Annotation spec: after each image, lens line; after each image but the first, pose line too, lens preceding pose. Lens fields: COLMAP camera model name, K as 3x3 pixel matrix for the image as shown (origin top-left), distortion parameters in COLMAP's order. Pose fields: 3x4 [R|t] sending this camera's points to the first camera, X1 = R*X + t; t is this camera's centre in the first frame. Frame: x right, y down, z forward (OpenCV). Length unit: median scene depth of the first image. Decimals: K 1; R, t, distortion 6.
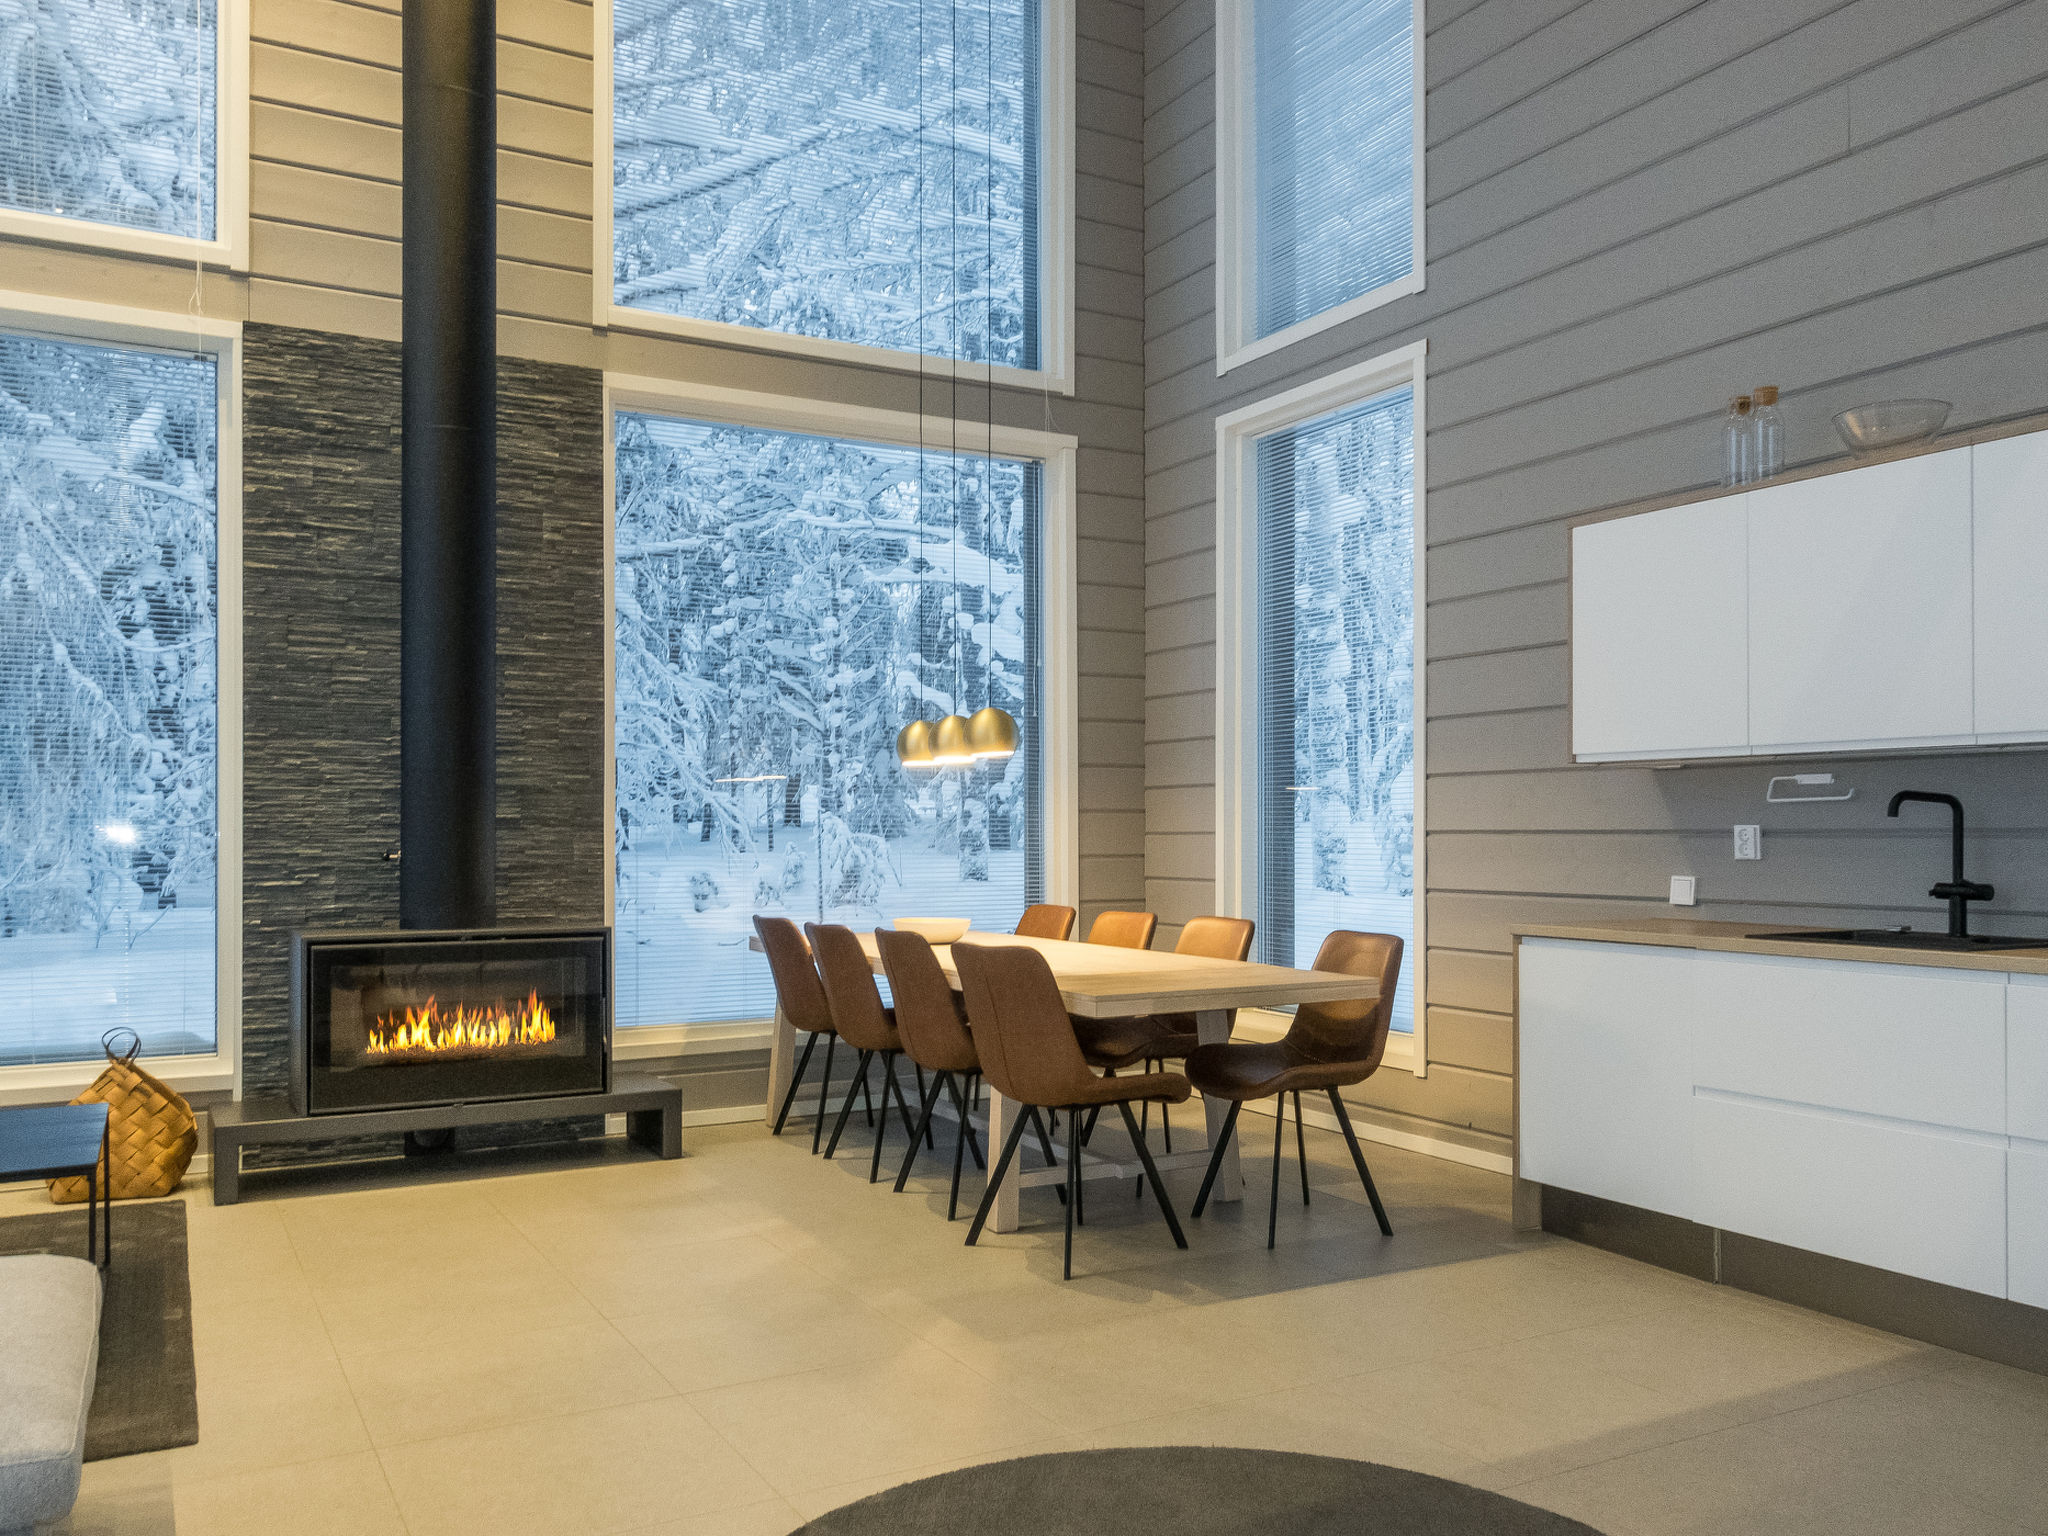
lens RADIAL K [[1601.0, 0, 1042.1], [0, 1601.0, 832.6], [0, 0, 1]] dist [0.011308, -0.010431]
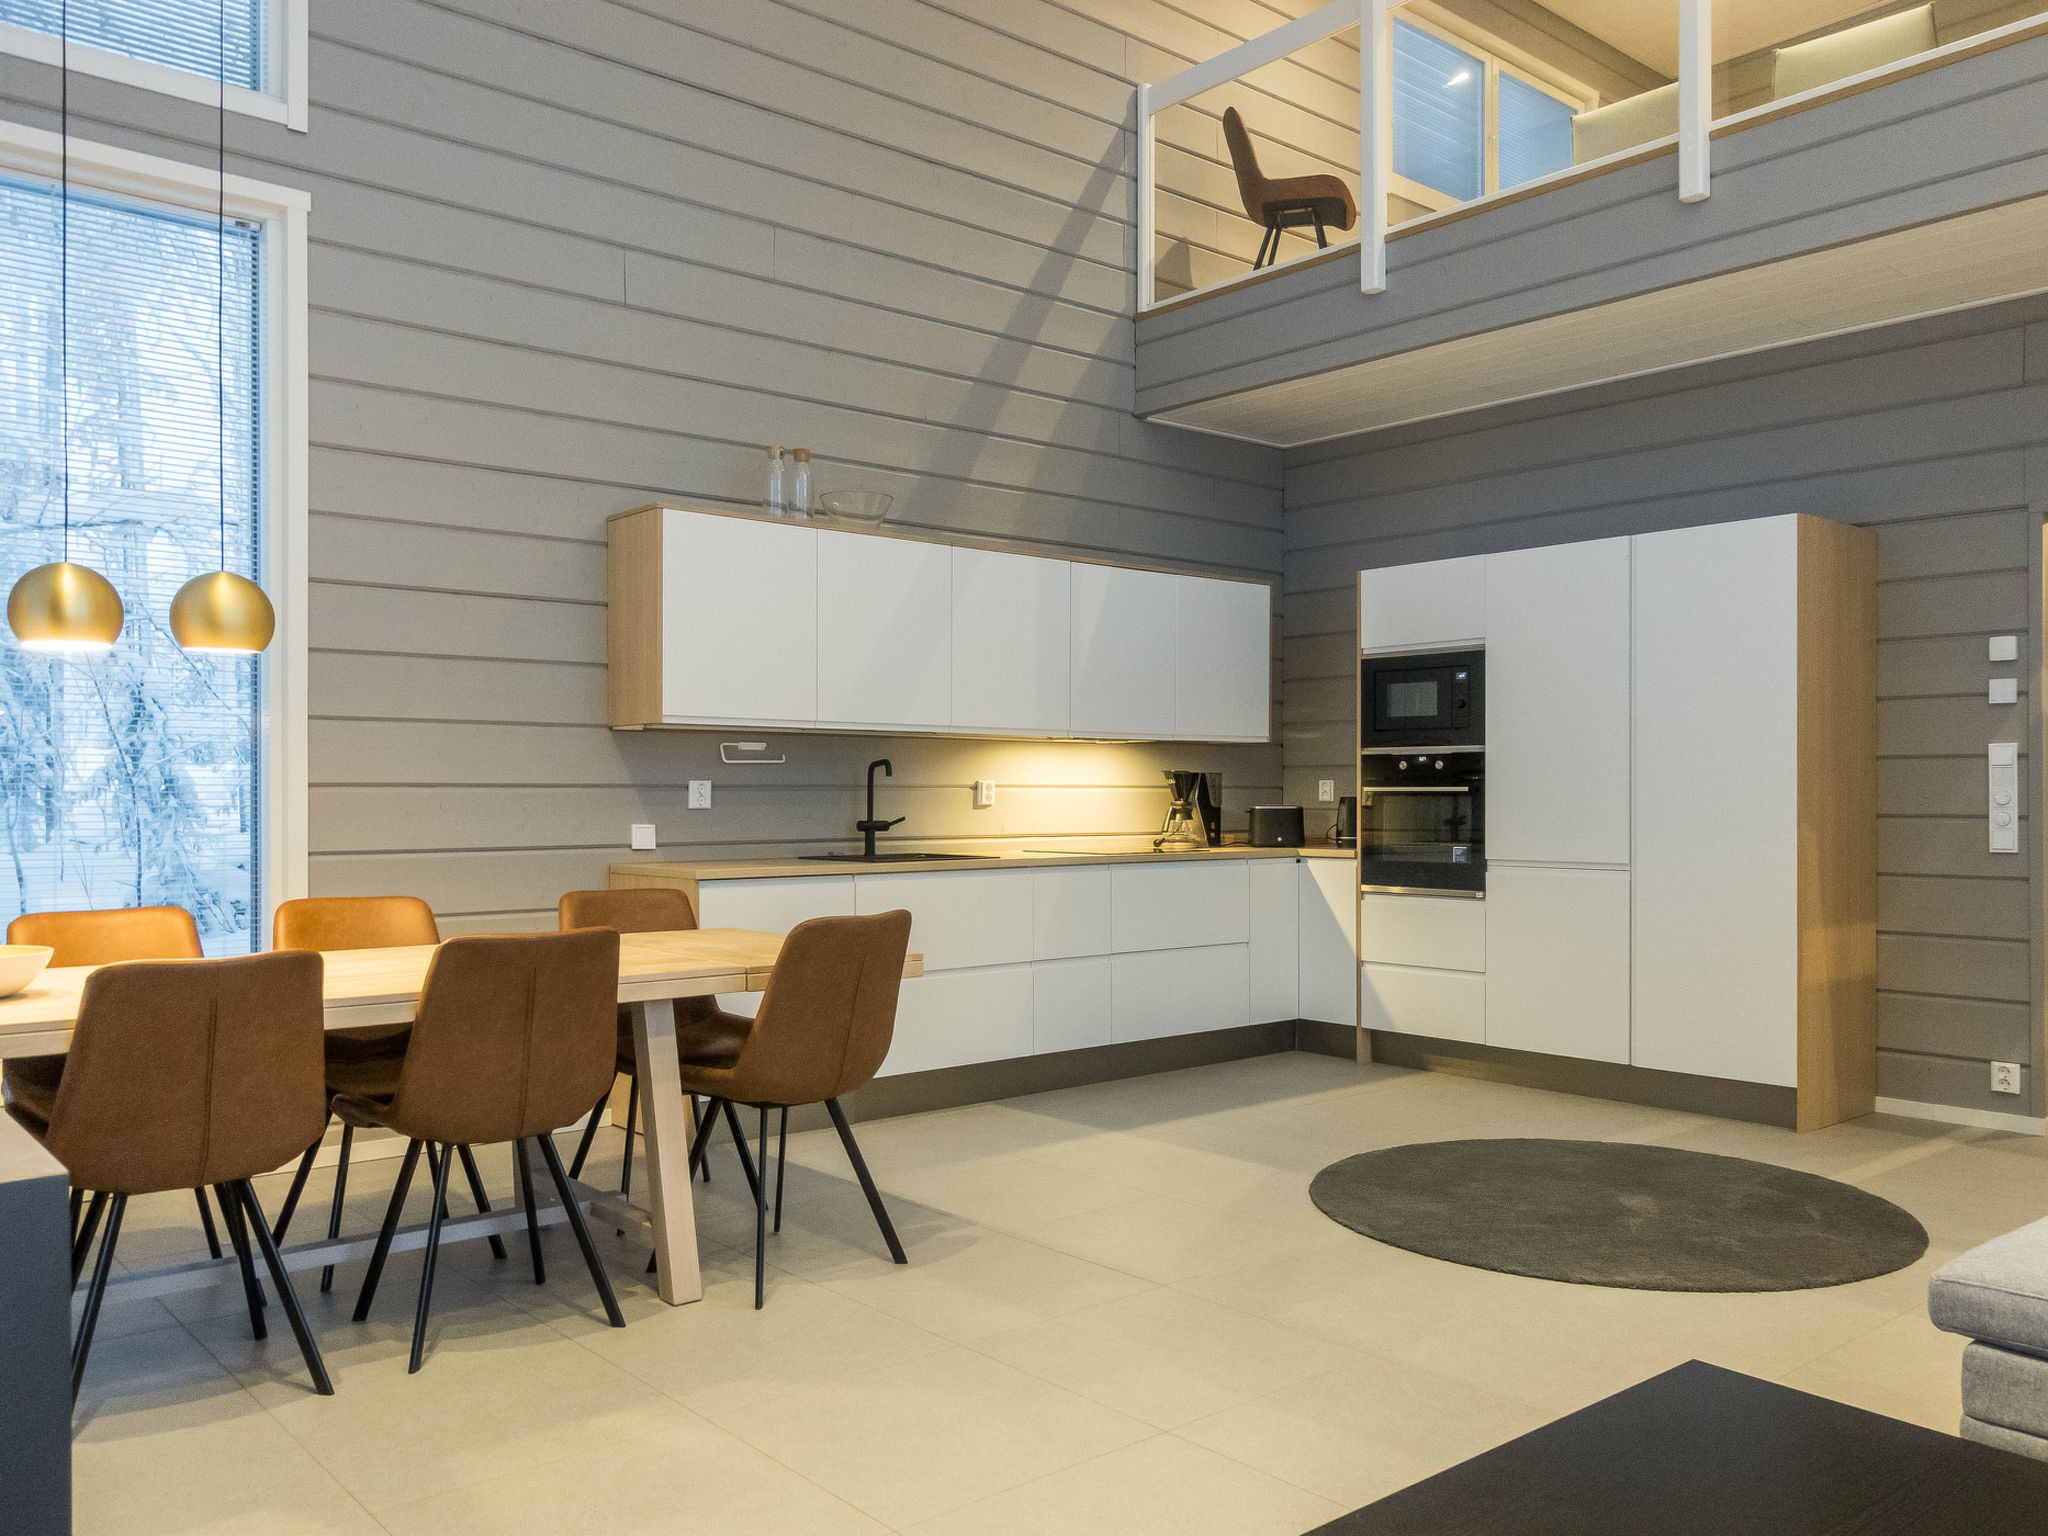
lens RADIAL K [[1601.0, 0, 1047.5], [0, 1601.0, 792.9], [0, 0, 1]] dist [0.011308, -0.010431]
pose [[-0.192507, -0.000123, 0.981296, -0.676373], [0.000836, 1.000000, 0.000289, 0.003778], [-0.981295, 0.000876, -0.192507, 0.812310]]
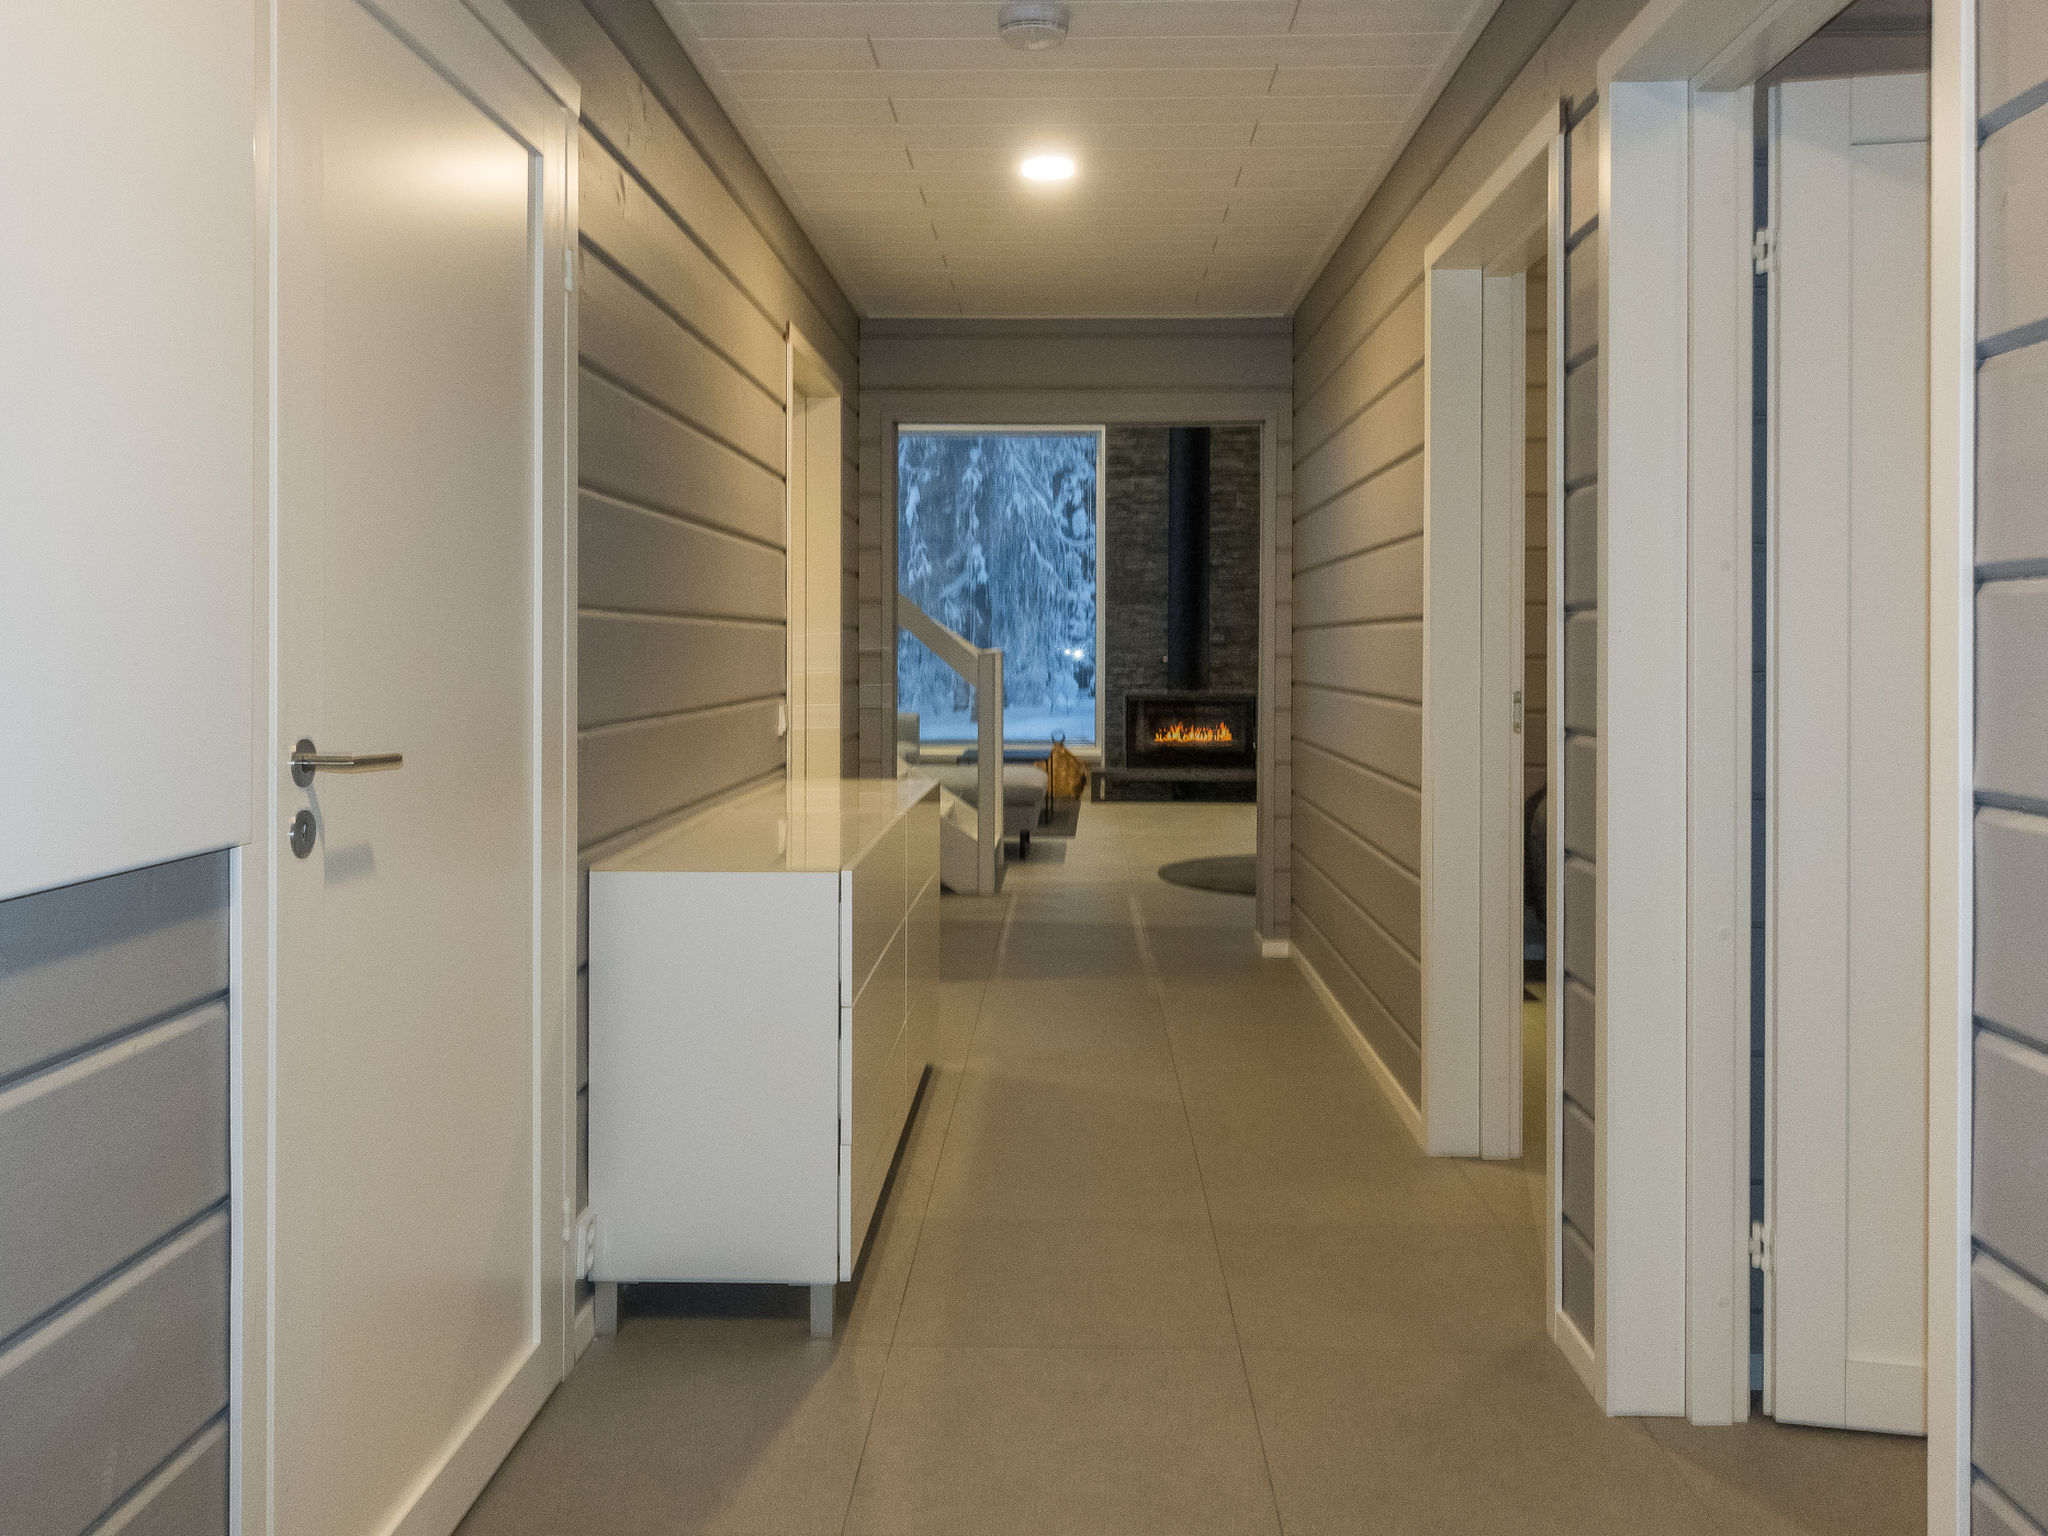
lens RADIAL K [[1601.0, 0, 1030.5], [0, 1601.0, 762.8], [0, 0, 1]] dist [0.011308, -0.010431]
pose [[0.854487, 0.039327, -0.517981, 0.583775], [-0.001631, 0.997328, 0.073031, -0.003462], [0.519470, -0.061559, 0.852269, -0.982260]]
